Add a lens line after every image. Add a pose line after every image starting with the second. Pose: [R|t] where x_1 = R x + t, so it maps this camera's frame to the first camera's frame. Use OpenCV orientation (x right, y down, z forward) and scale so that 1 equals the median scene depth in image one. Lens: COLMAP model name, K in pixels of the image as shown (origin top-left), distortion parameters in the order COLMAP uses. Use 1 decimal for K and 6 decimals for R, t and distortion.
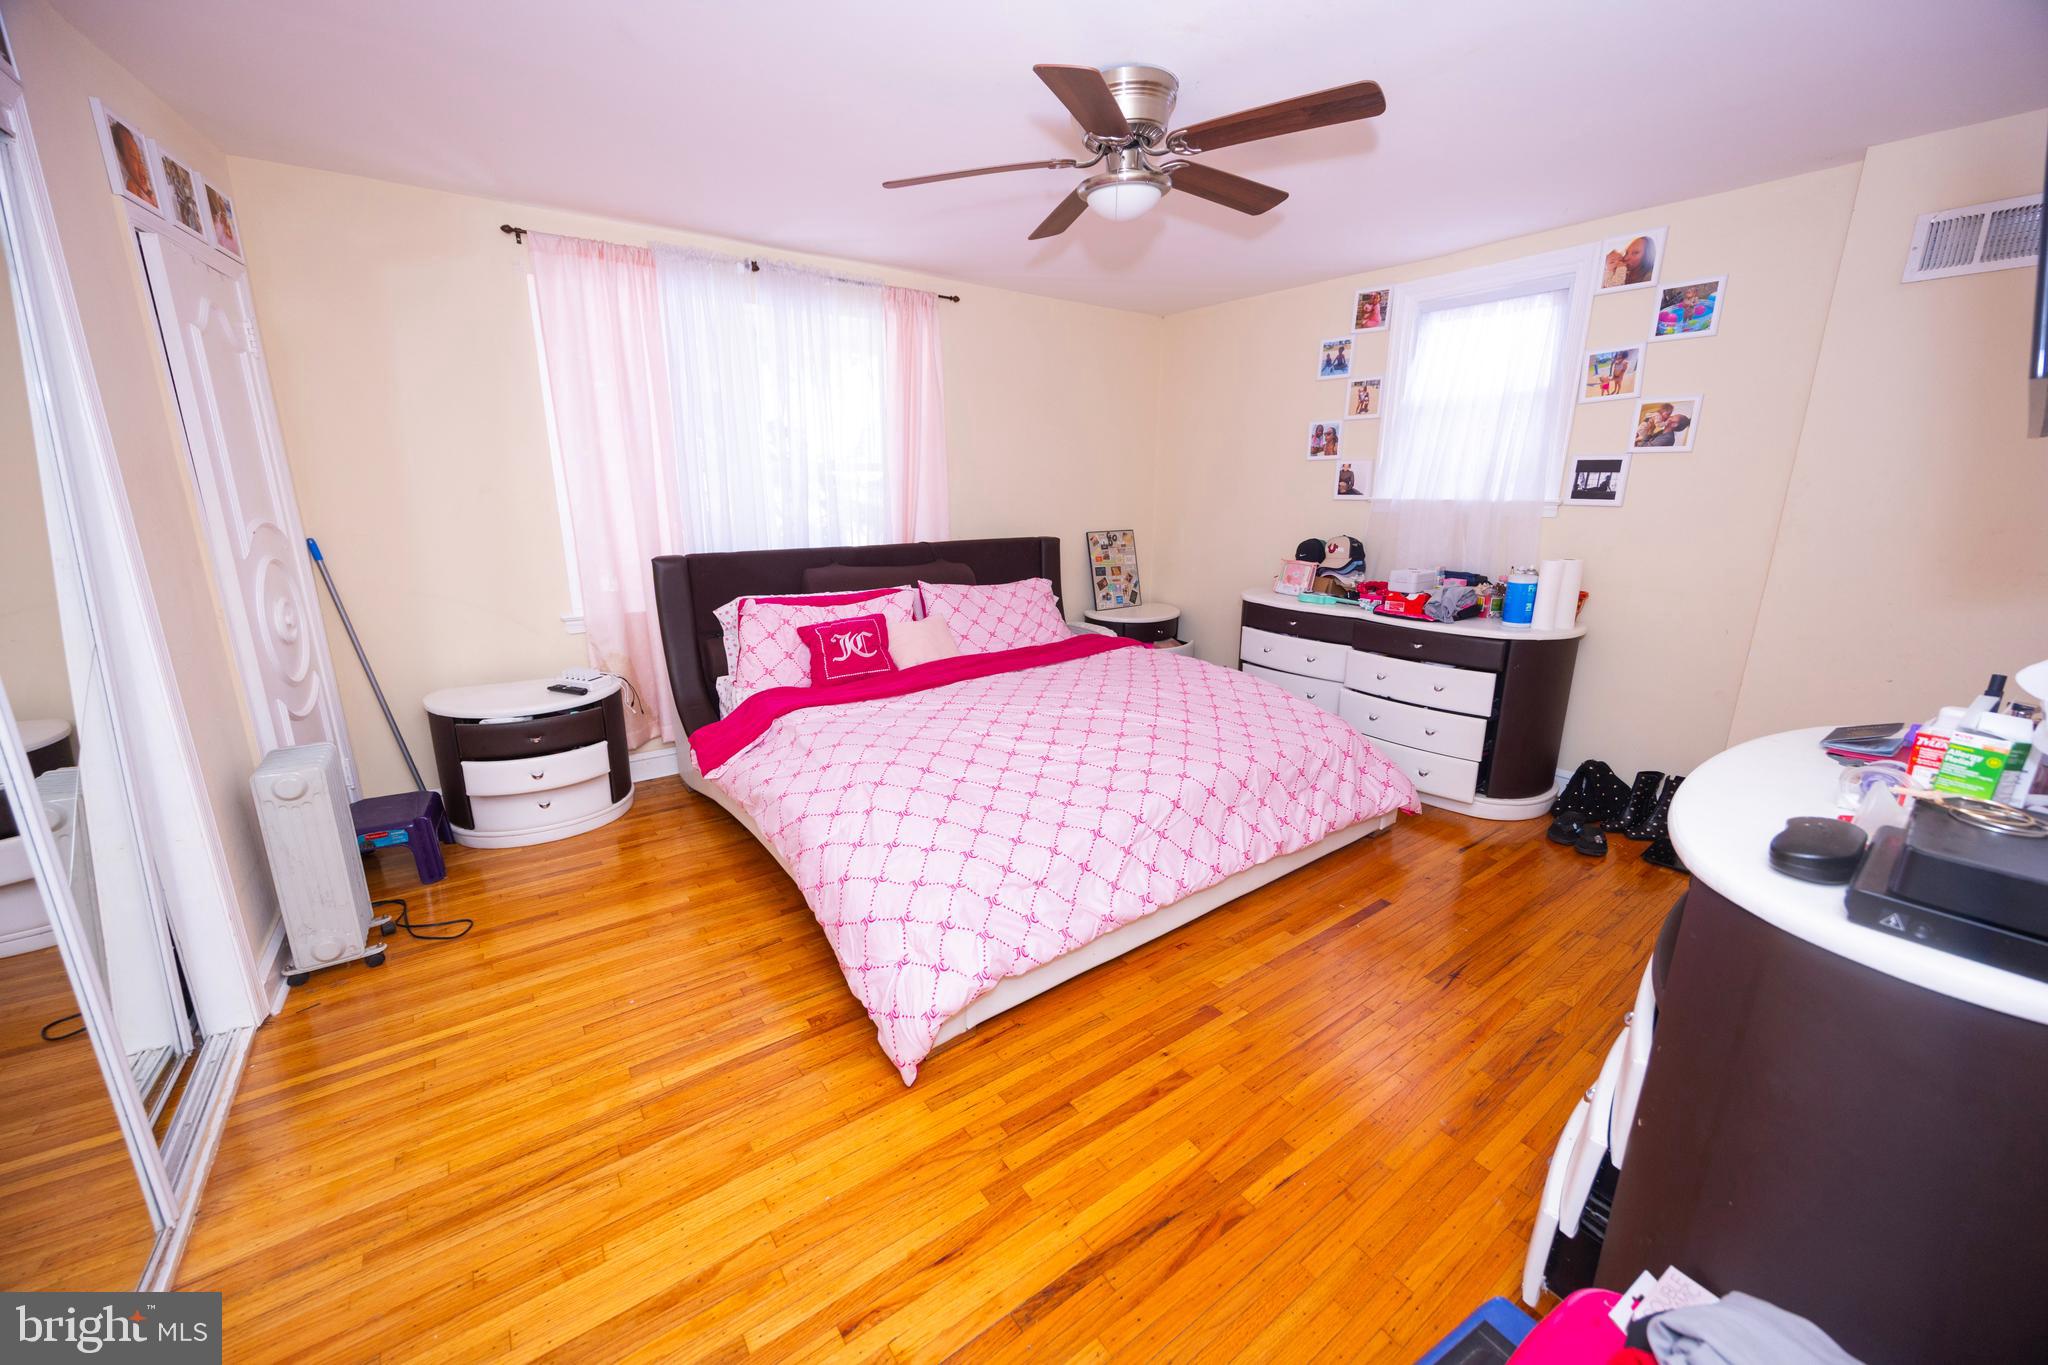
lens RADIAL K [[775.2, 0, 1016.7], [0, 775.2, 683.4], [0, 0, 1]] dist [-0.009617, 0.000833]
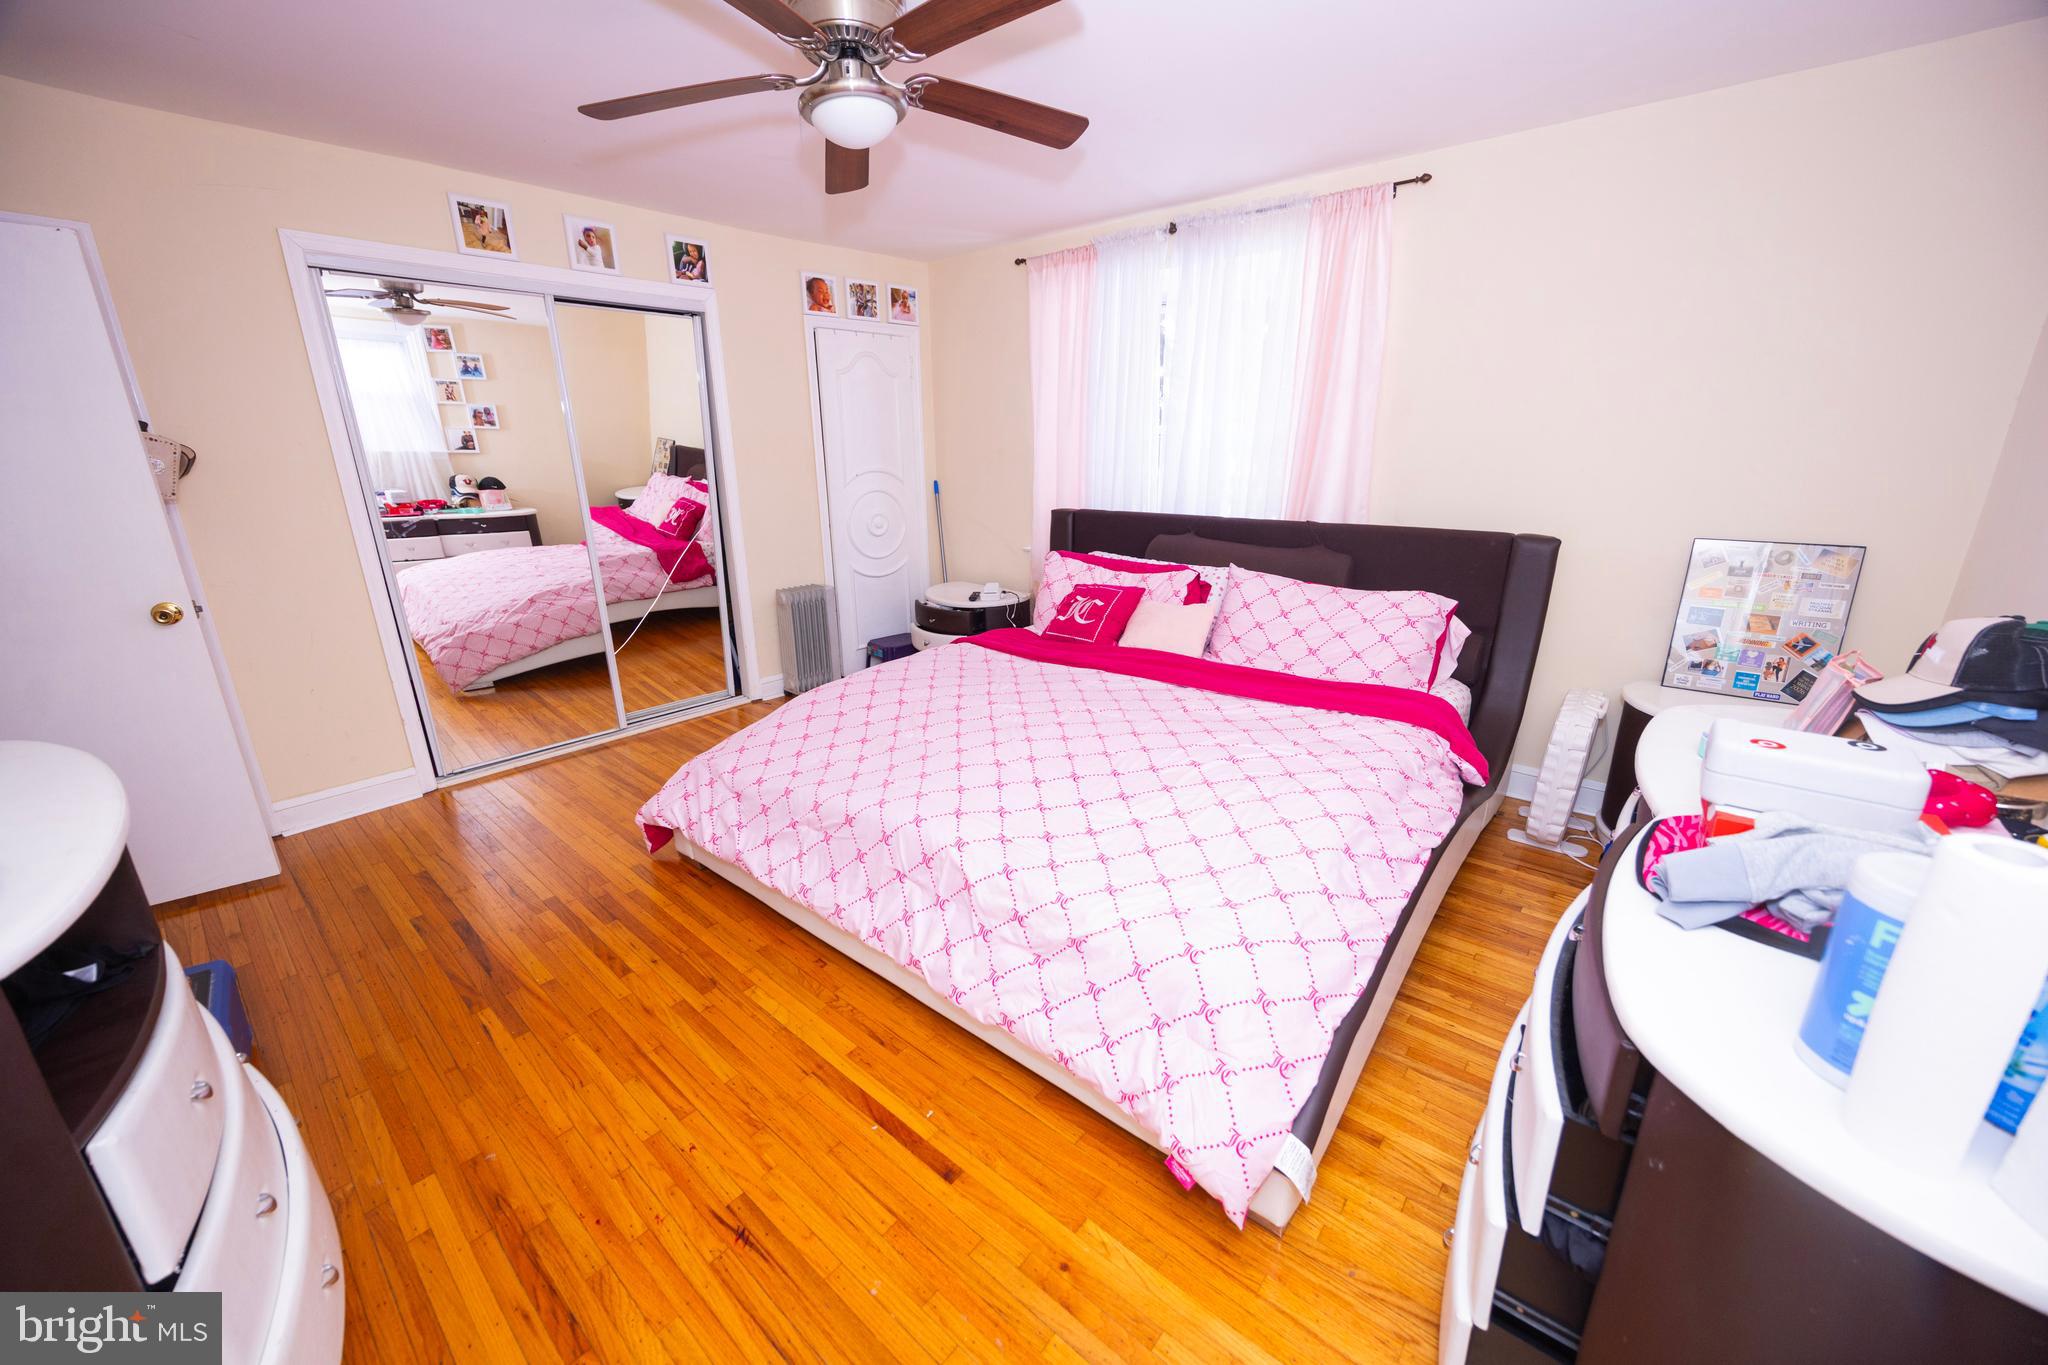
lens RADIAL K [[775.2, 0, 1022.8], [0, 775.2, 677.7], [0, 0, 1]] dist [-0.009617, 0.000833]
pose [[0.238682, 0.272083, -0.932203, 0.727822], [-0.235082, 0.947584, 0.216381, -0.163572], [0.942214, 0.167498, 0.290133, 0.641869]]
